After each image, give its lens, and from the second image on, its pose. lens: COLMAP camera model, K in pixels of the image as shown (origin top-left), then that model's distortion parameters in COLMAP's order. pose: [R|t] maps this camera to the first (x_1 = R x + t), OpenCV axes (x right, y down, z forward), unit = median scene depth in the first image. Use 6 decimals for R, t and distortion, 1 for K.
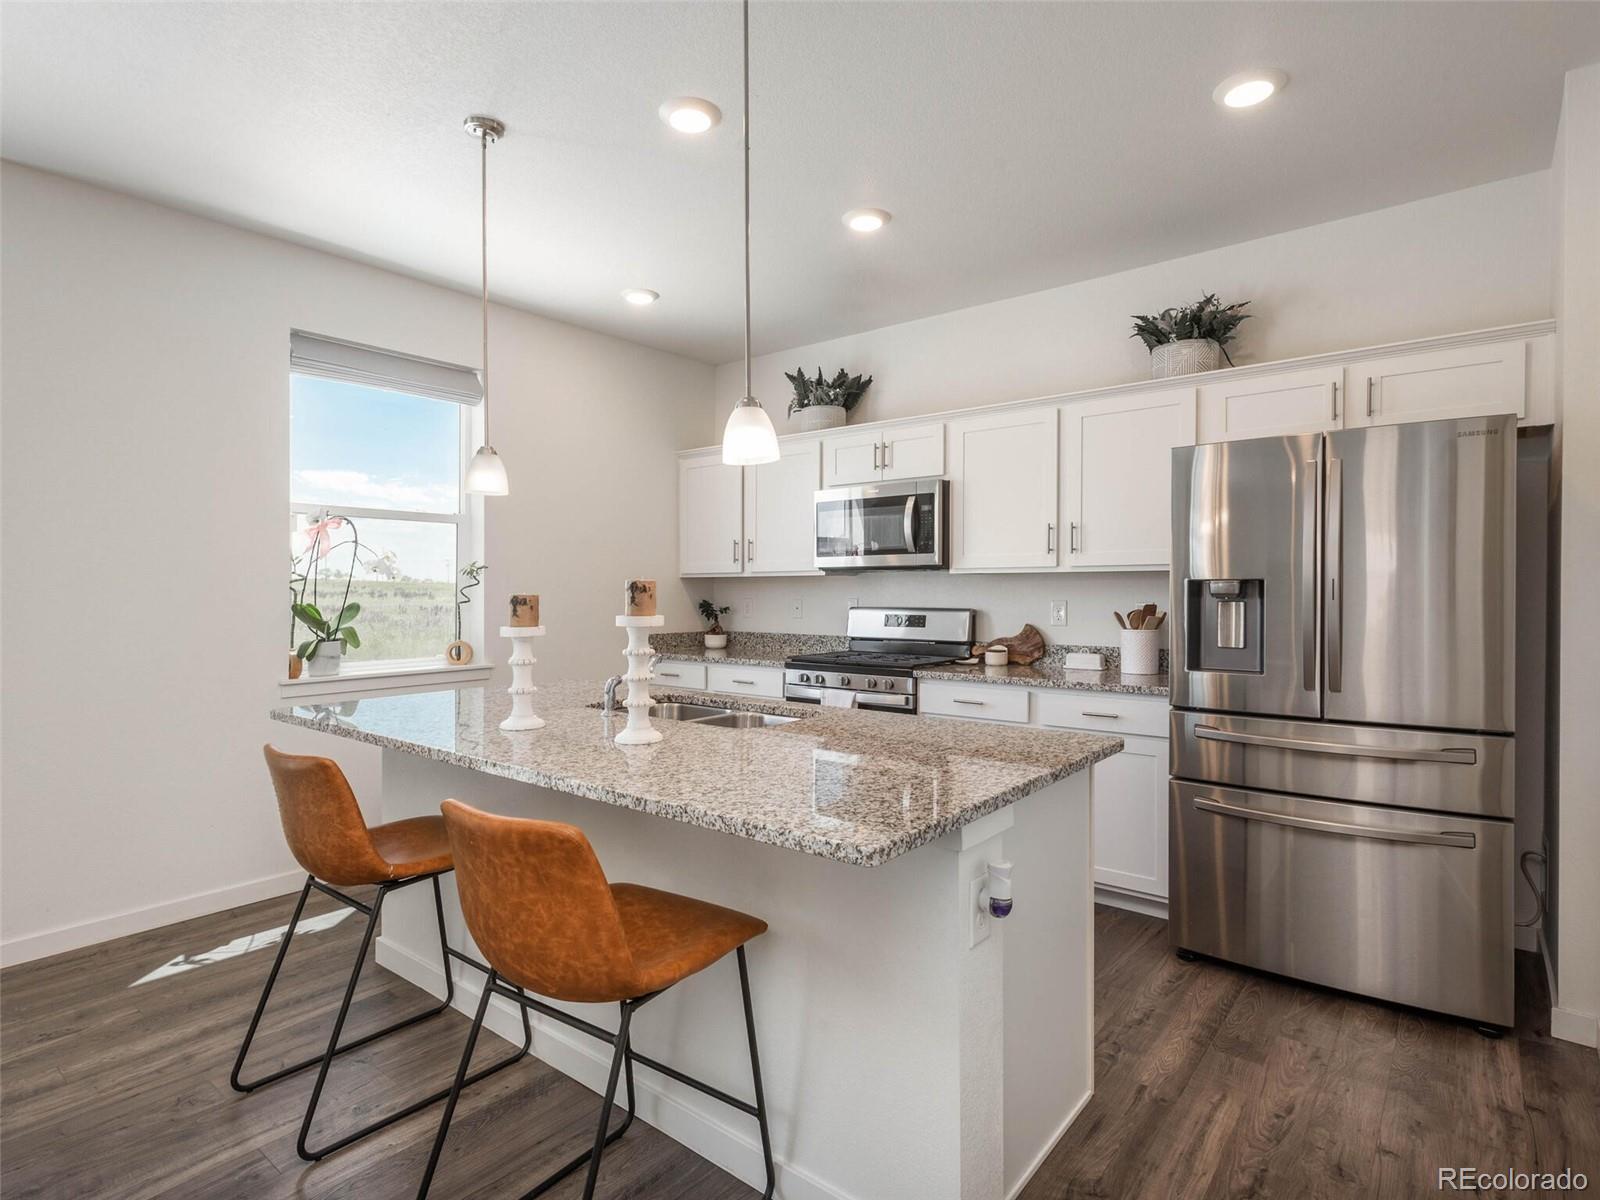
lens RADIAL K [[834.7, 0, 794.7], [0, 834.7, 591.1], [0, 0, 1]] dist [0.016189, -0.004732]
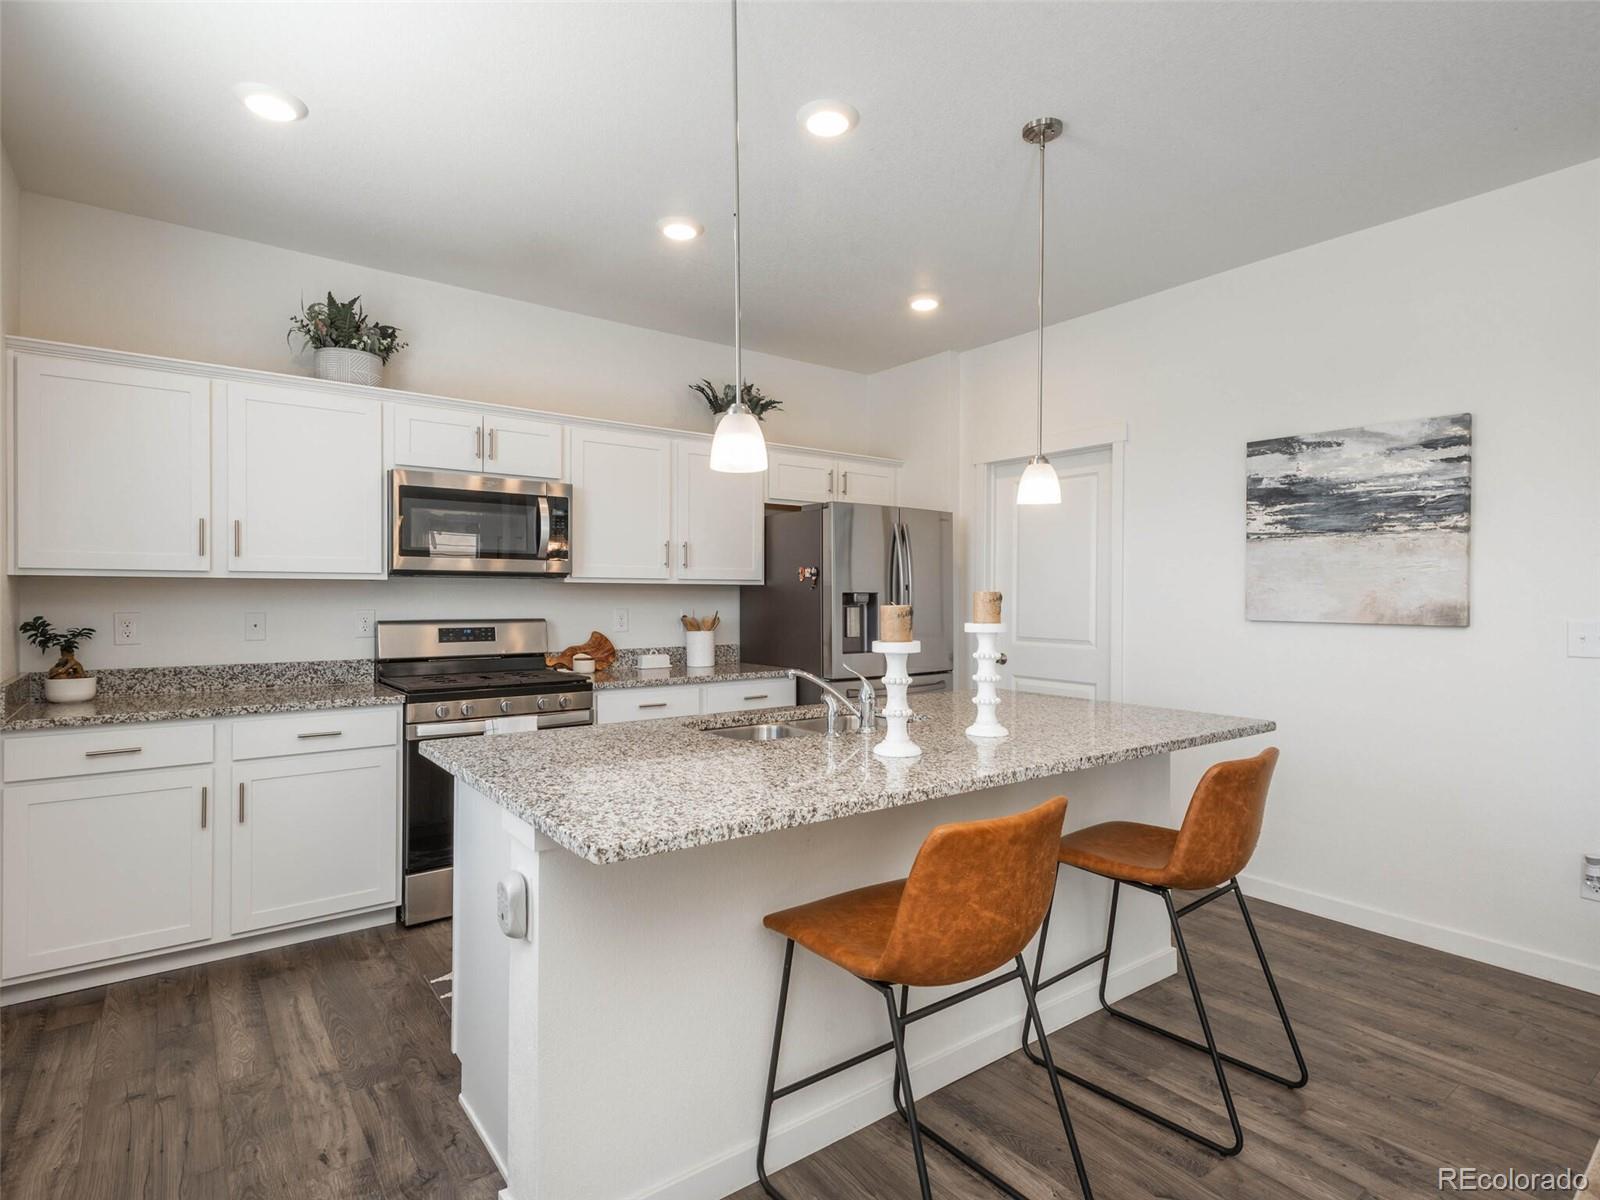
lens RADIAL K [[834.7, 0, 804.9], [0, 834.7, 592.3], [0, 0, 1]] dist [0.016189, -0.004732]
pose [[0.231997, 0.007658, 0.972686, -0.718435], [0.000090, 0.999969, -0.007894, -0.001529], [-0.972717, 0.001919, 0.231989, 0.524639]]
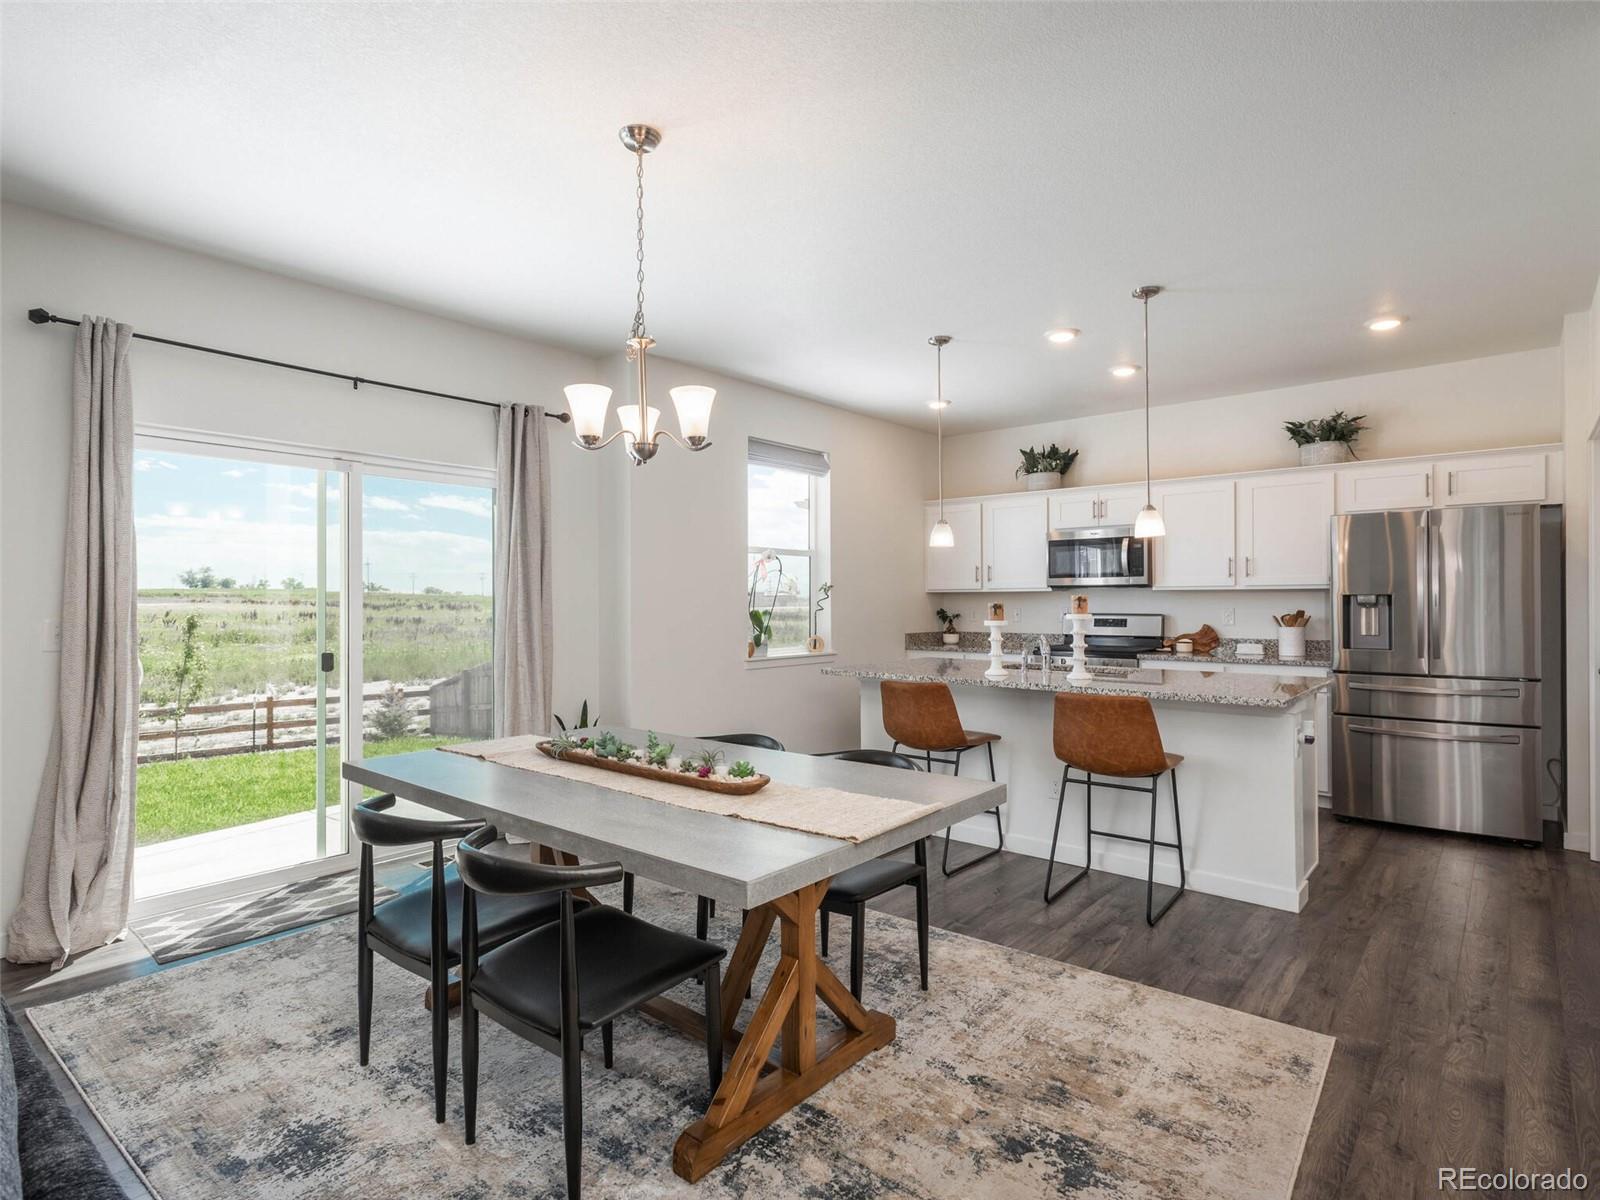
lens RADIAL K [[834.7, 0, 800.4], [0, 834.7, 592.1], [0, 0, 1]] dist [0.016189, -0.004732]
pose [[0.999844, -0.001241, -0.017634, -0.429220], [0.000997, 0.999904, -0.013839, 0.002600], [0.017650, 0.013819, 0.999749, -0.512553]]
